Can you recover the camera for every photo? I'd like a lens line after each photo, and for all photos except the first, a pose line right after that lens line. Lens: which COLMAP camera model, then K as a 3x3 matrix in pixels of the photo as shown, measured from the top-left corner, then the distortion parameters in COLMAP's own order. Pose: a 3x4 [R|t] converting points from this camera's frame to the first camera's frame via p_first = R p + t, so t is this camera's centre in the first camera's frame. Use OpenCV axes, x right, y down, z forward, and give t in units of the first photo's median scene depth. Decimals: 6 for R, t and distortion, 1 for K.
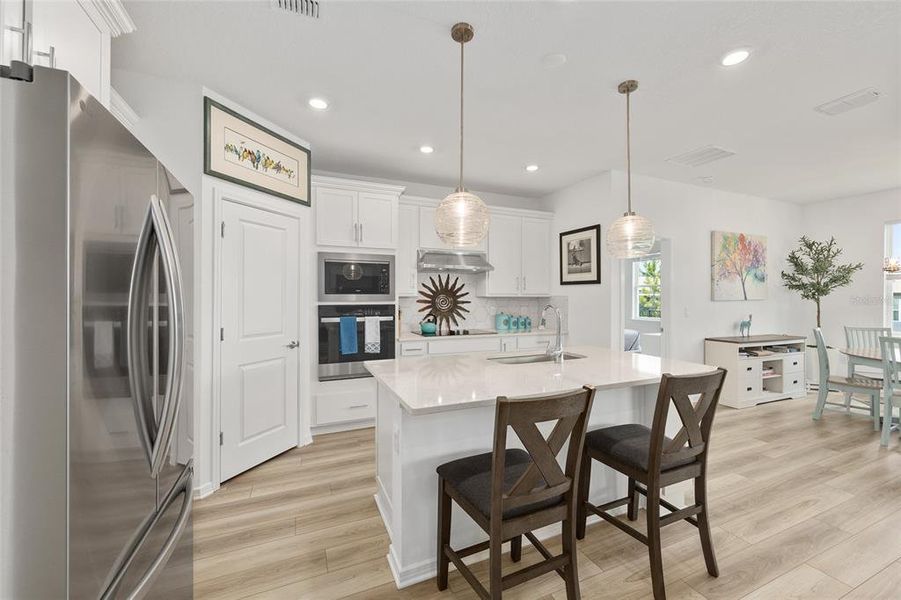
lens RADIAL K [[363.3, 0, 451.3], [0, 363.3, 296.3], [0, 0, 1]] dist [-0.003120, -0.000154]
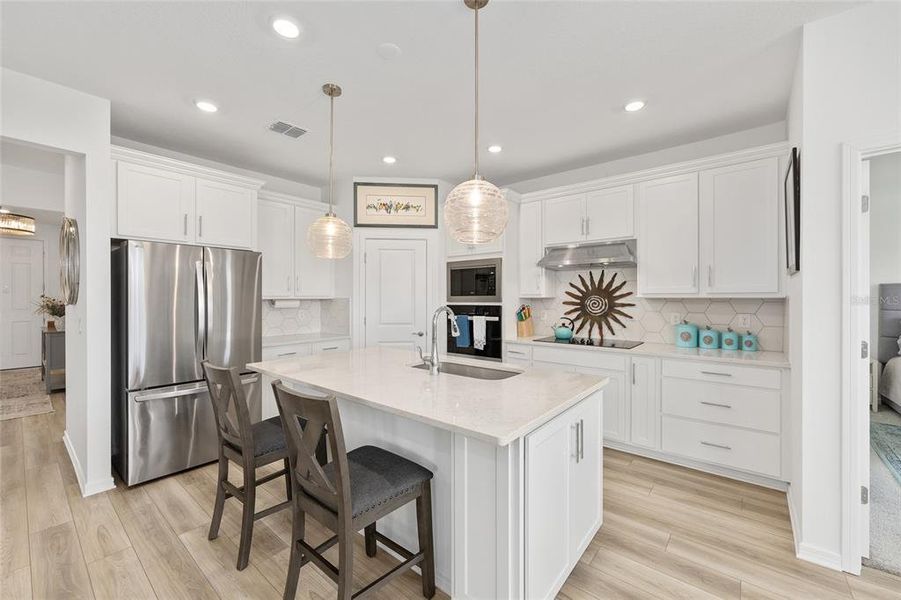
lens RADIAL K [[363.3, 0, 455.5], [0, 363.3, 297.3], [0, 0, 1]] dist [-0.003120, -0.000154]
pose [[0.458288, -0.003786, -0.888796, 0.575558], [0.003182, 0.999992, -0.002618, 0.000967], [0.888798, -0.001629, 0.458296, 0.341451]]
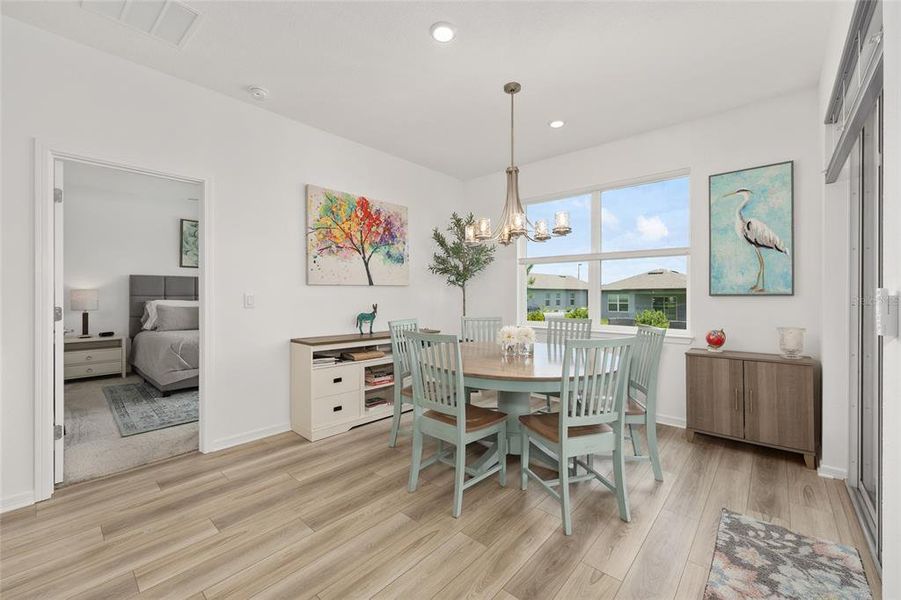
lens RADIAL K [[363.3, 0, 451.2], [0, 363.3, 294.2], [0, 0, 1]] dist [-0.003120, -0.000154]
pose [[0.909711, 0.000426, 0.415242, 0.708264], [0.000099, 0.999999, -0.001243, 0.032503], [-0.415243, 0.001172, 0.909710, 0.255804]]
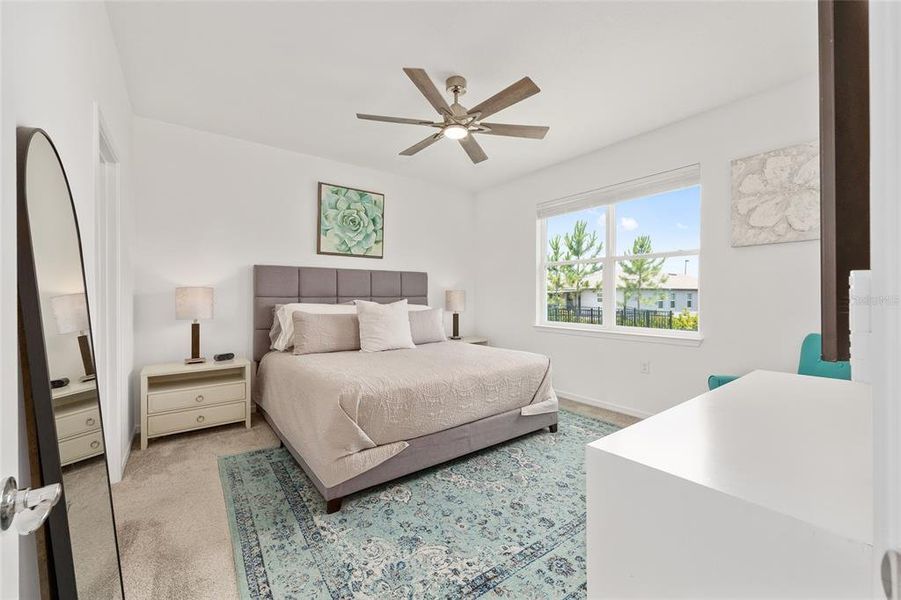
lens RADIAL K [[363.3, 0, 446.5], [0, 363.3, 295.0], [0, 0, 1]] dist [-0.003120, -0.000154]
pose [[0.974836, 0.000532, 0.222922, 0.464375], [-0.000590, 1.000000, 0.000192, 0.031766], [-0.222922, -0.000318, 0.974836, 0.942450]]
